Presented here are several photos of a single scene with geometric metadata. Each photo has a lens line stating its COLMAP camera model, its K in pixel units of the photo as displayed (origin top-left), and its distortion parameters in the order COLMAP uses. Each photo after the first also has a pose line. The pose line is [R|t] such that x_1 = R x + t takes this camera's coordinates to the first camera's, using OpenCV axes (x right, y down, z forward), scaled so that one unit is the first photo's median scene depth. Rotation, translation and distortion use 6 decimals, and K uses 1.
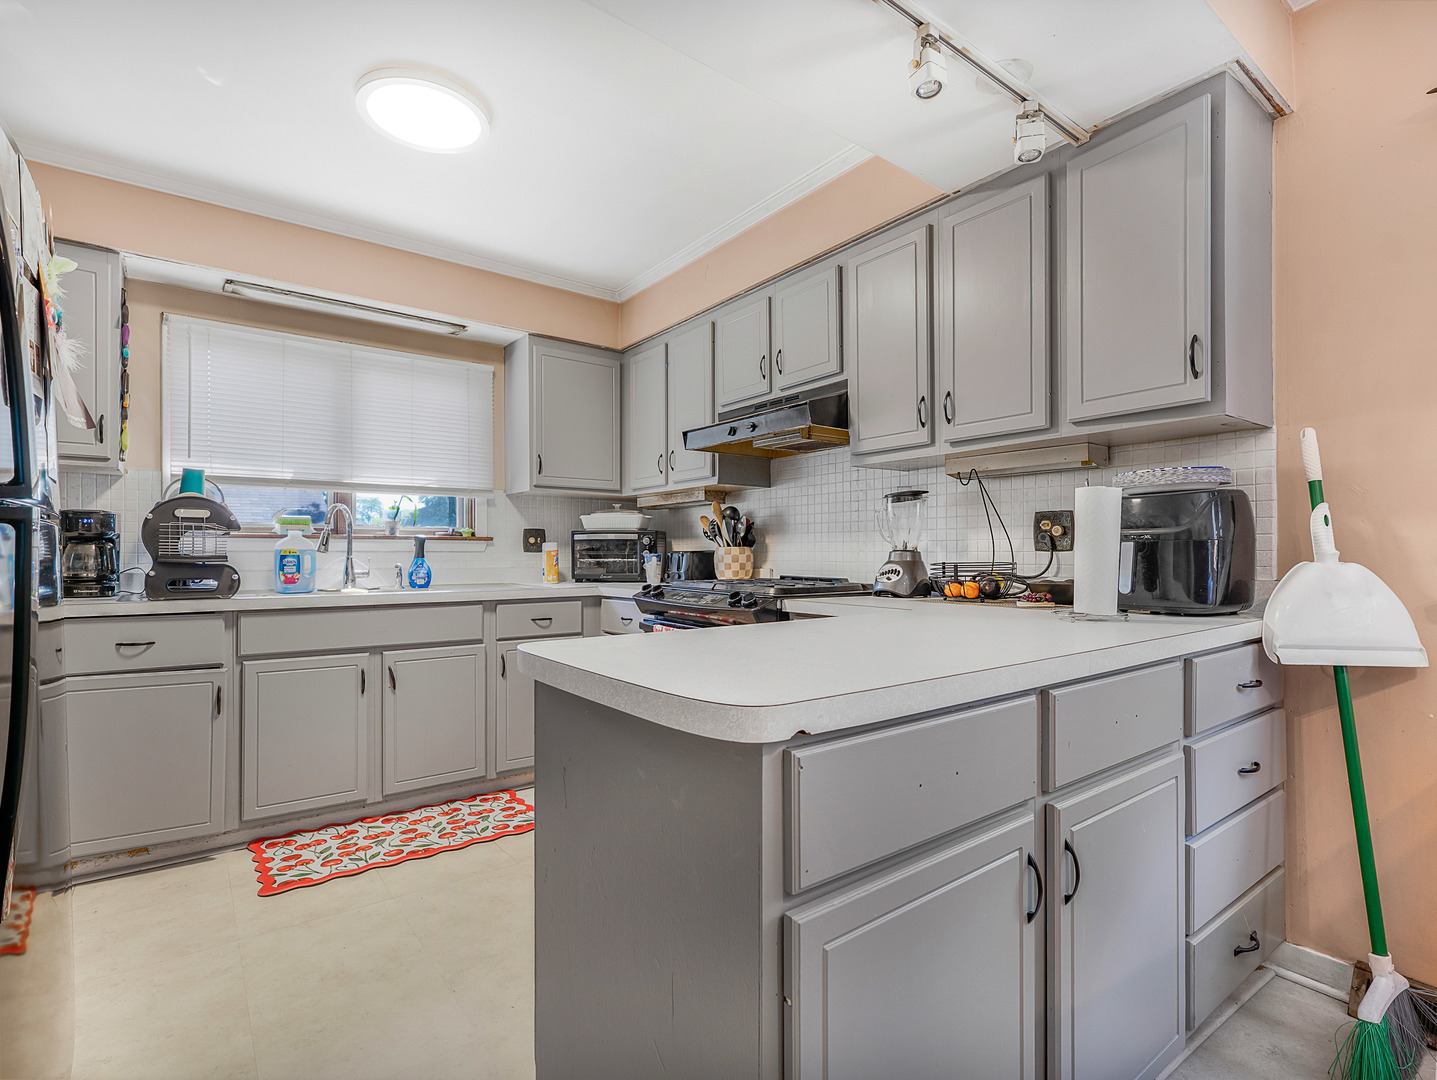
lens RADIAL K [[679.0, 0, 718.1], [0, 679.0, 545.1], [0, 0, 1]] dist [-0.012902, 0.000460]
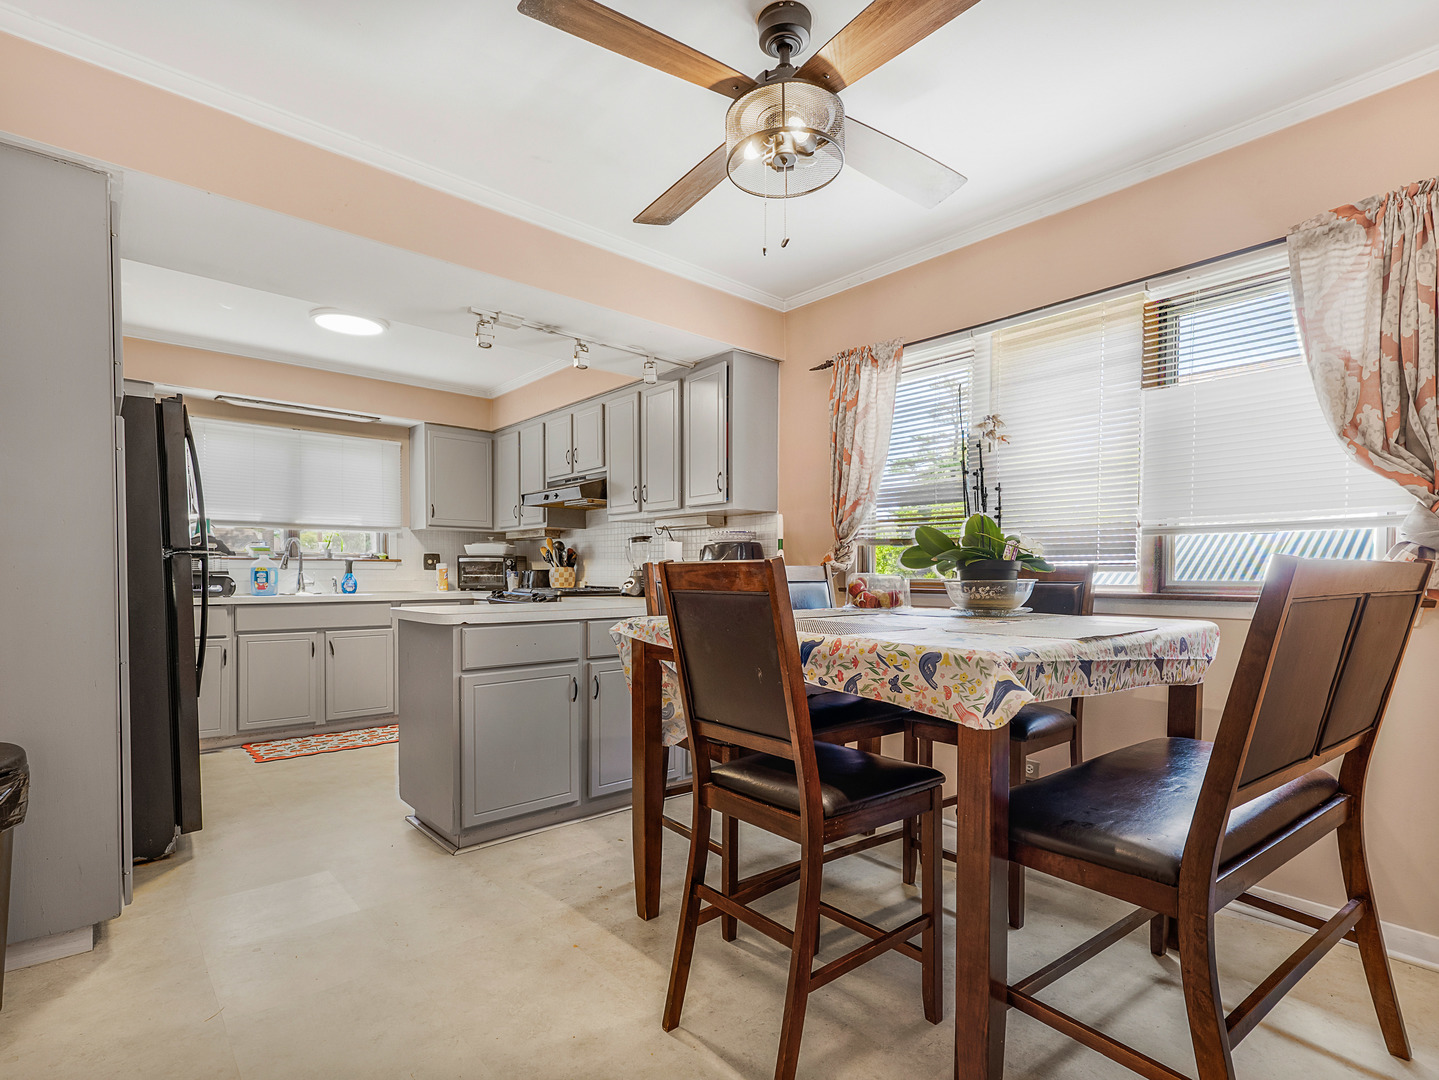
lens RADIAL K [[781.7, 0, 778.7], [0, 781.7, 584.6], [0, 0, 1]] dist [-0.000495, -0.002687]
pose [[0.996120, 0.003864, 0.087916, 0.379901], [-0.006381, 0.999577, 0.028361, -0.012034], [-0.087769, -0.028812, 0.995724, -0.862793]]
